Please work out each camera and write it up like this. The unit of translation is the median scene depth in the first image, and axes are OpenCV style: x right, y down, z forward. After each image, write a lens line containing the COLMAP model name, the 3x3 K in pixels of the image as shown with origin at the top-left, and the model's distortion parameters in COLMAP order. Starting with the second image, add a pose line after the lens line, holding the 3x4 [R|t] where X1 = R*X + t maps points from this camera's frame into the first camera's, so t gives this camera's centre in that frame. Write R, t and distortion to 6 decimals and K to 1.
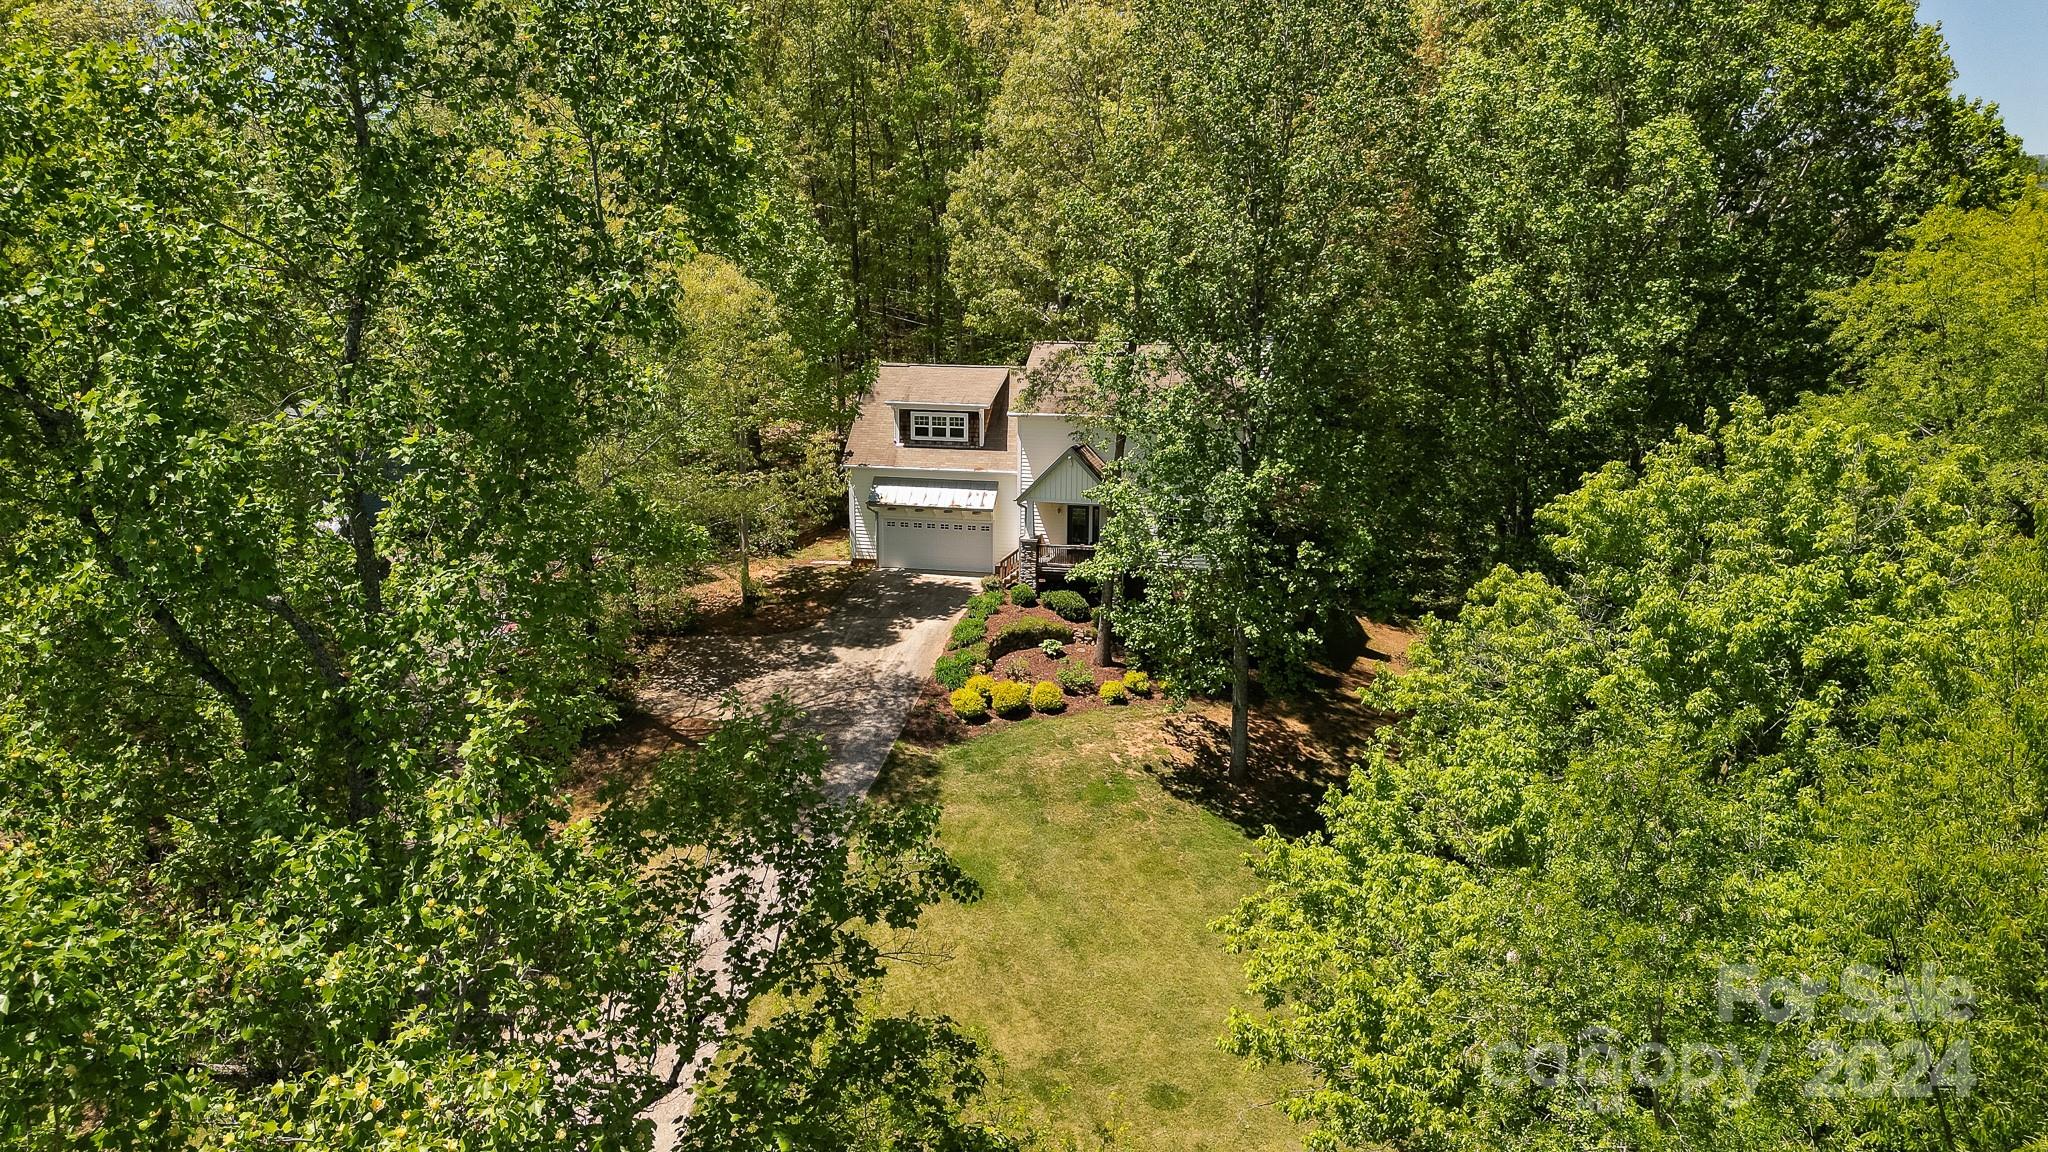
lens RADIAL K [[1436.1, 0, 1070.6], [0, 1436.1, 549.5], [0, 0, 1]] dist [0.312802, -0.000007]
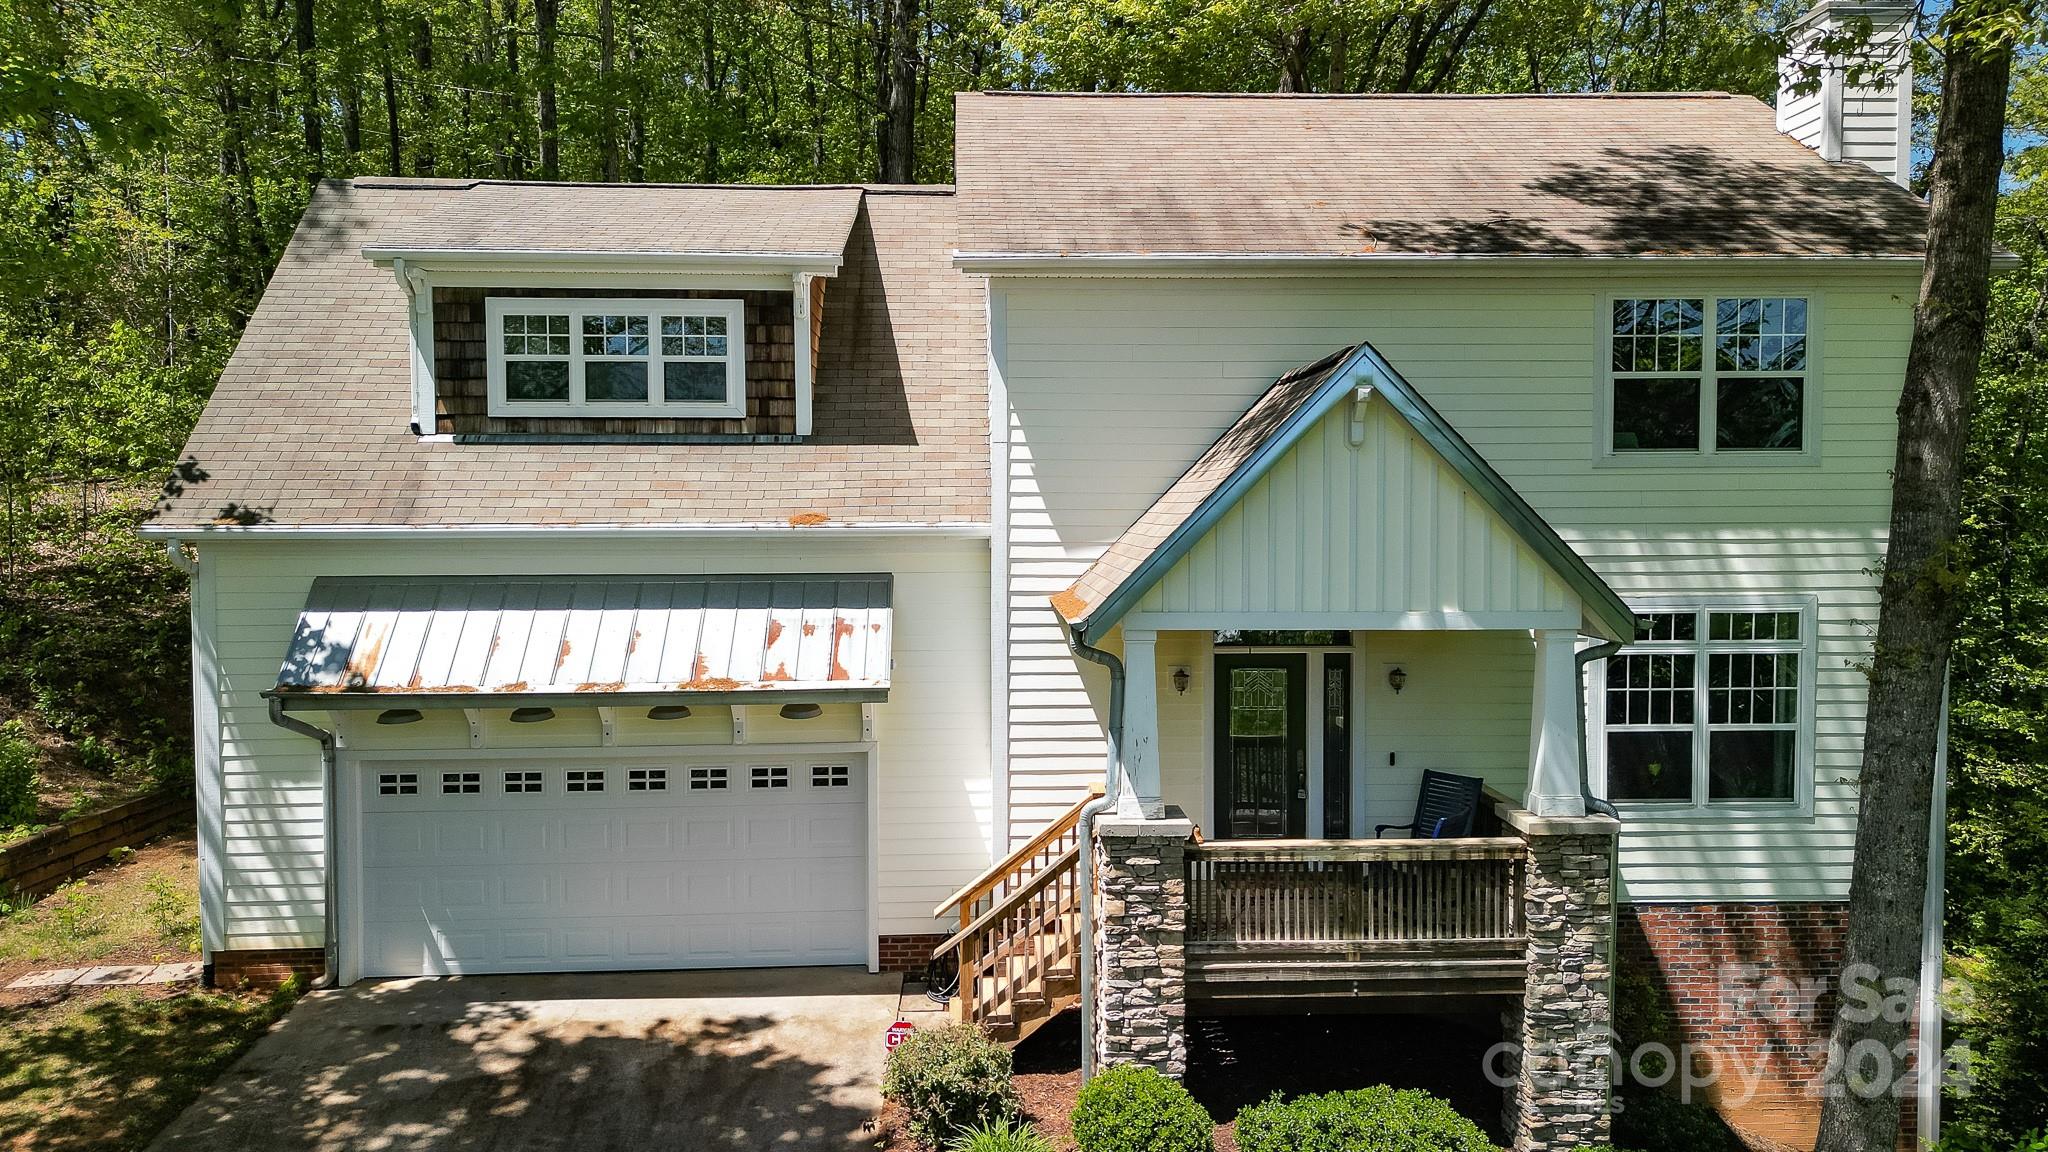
lens RADIAL K [[1486.7, 0, 1024.0], [0, 1486.7, 576.0], [0, 0, 1]] dist [0.070809, -0.003392]
pose [[0.968248, -0.022650, 0.248965, -0.094960], [0.055594, 0.990458, -0.126101, -0.015811], [-0.243733, 0.135937, 0.960268, 0.809423]]
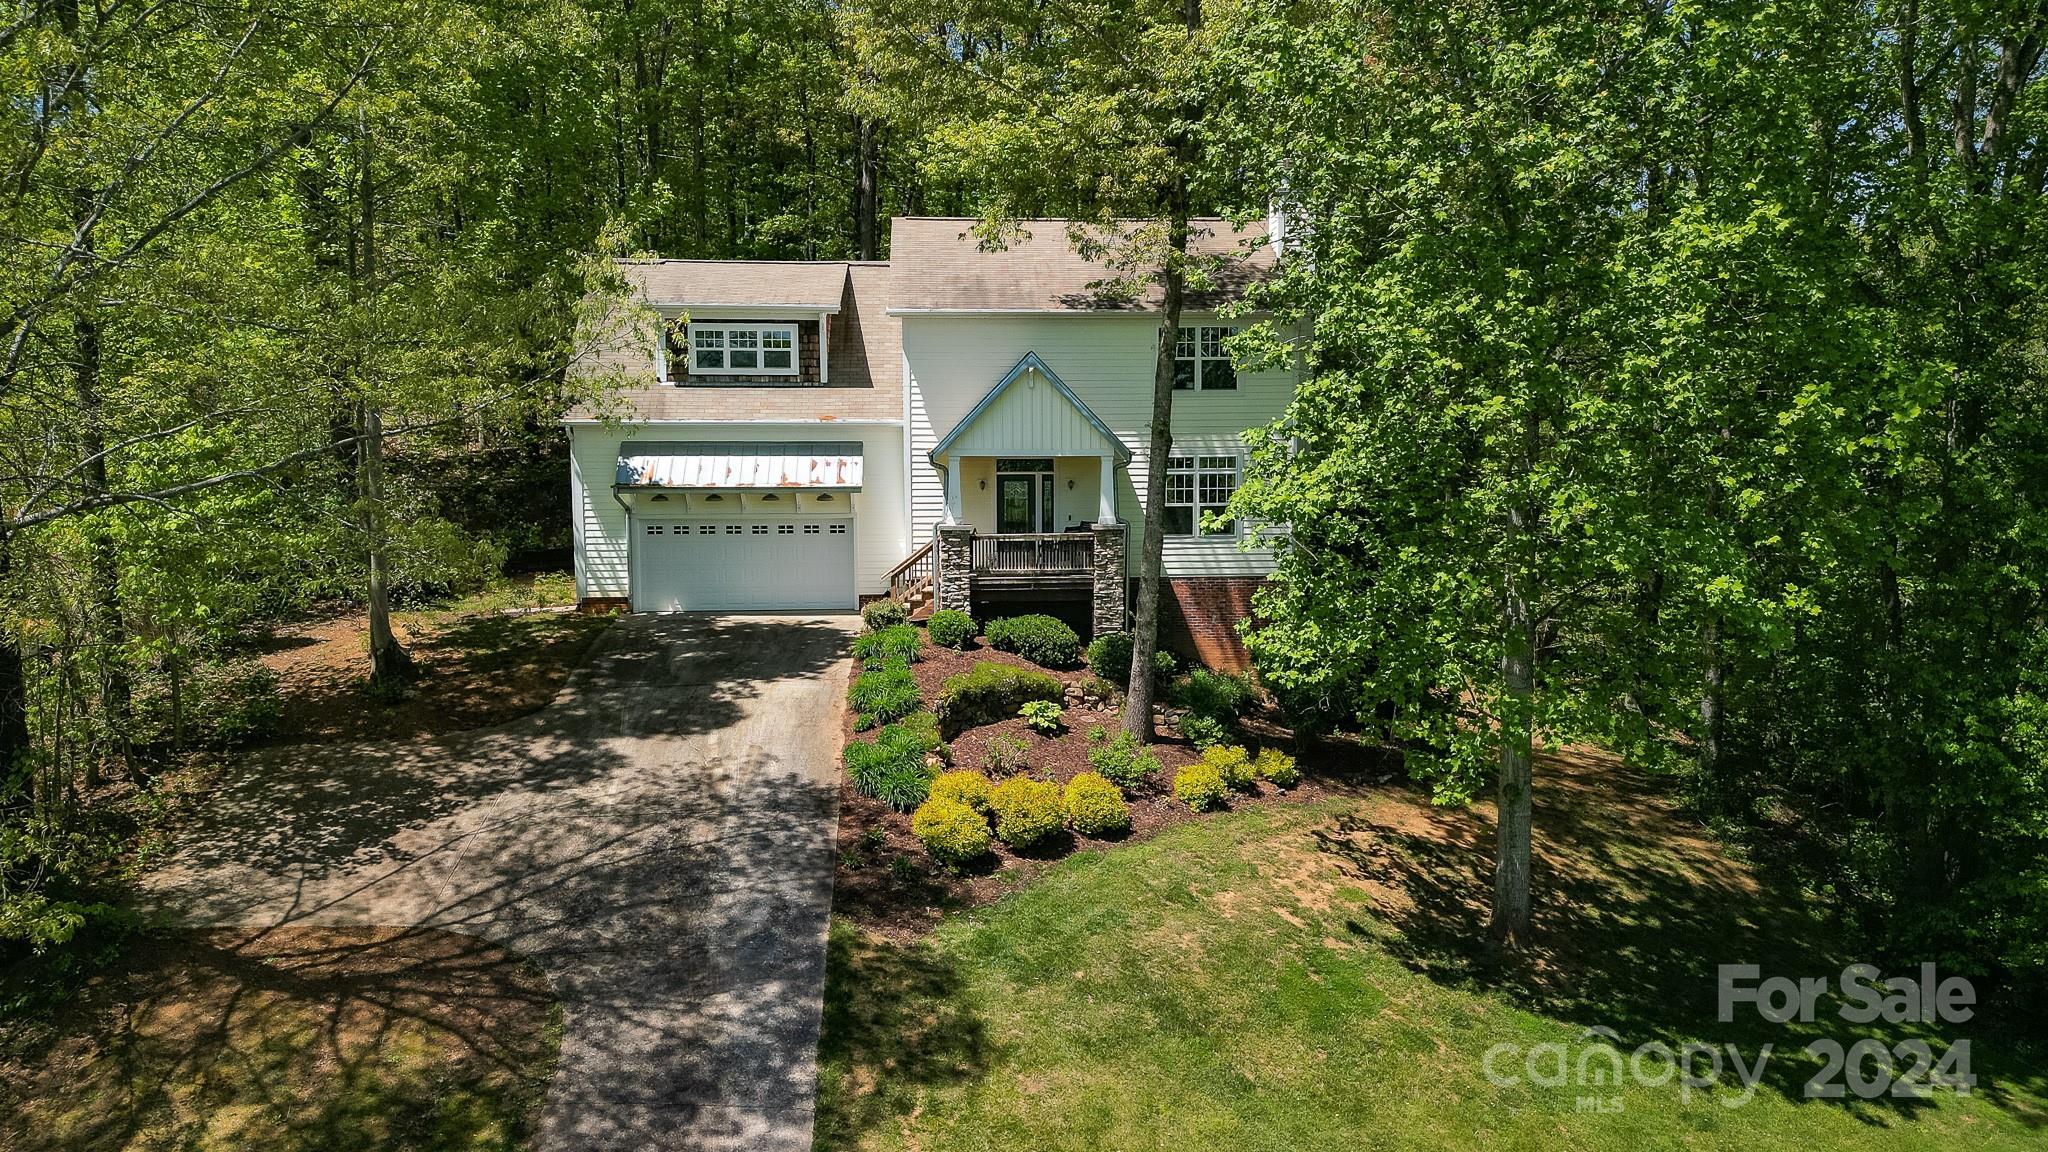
lens RADIAL K [[1478.9, 0, 1024.0], [0, 1478.9, 576.0], [0, 0, 1]] dist [0.086827, -0.000110]
pose [[0.964080, -0.034249, 0.263395, -0.151110], [0.058774, 0.994577, -0.085800, 0.060667], [-0.259028, 0.098199, 0.960865, 0.467295]]
